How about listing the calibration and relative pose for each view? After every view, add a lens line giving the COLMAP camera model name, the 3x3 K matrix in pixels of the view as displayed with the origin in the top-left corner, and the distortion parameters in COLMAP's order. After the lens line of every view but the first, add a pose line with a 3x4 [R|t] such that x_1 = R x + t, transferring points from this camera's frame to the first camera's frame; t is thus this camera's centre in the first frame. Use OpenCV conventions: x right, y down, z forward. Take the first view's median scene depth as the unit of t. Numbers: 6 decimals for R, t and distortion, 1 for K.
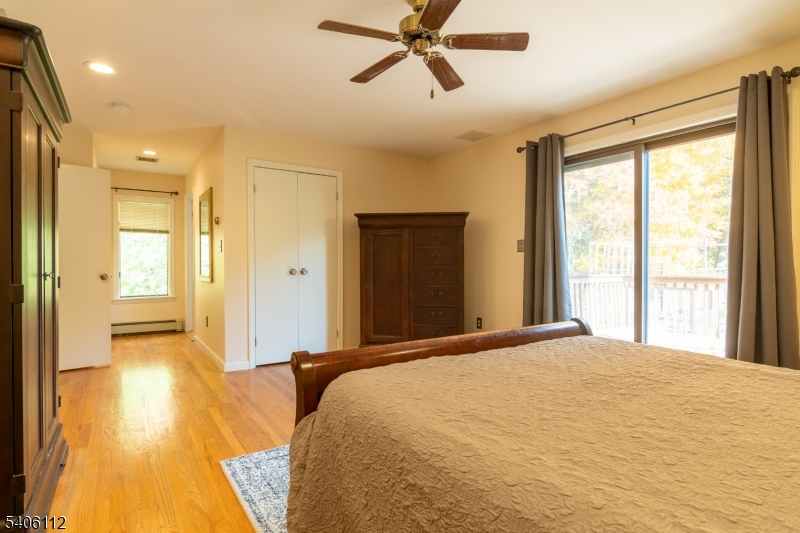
lens RADIAL K [[425.8, 0, 402.2], [0, 425.8, 263.8], [0, 0, 1]] dist [-0.029673, -0.000717]
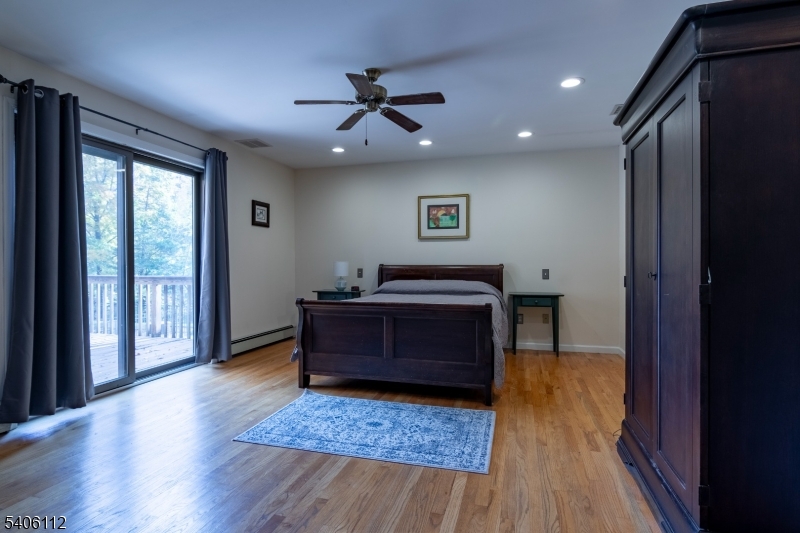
lens RADIAL K [[425.8, 0, 399.9], [0, 425.8, 266.0], [0, 0, 1]] dist [-0.029673, -0.000717]
pose [[-0.650528, -0.004927, 0.759466, -0.914047], [0.003731, 0.999946, 0.009682, -0.006610], [-0.759473, 0.009132, -0.650474, 1.570170]]
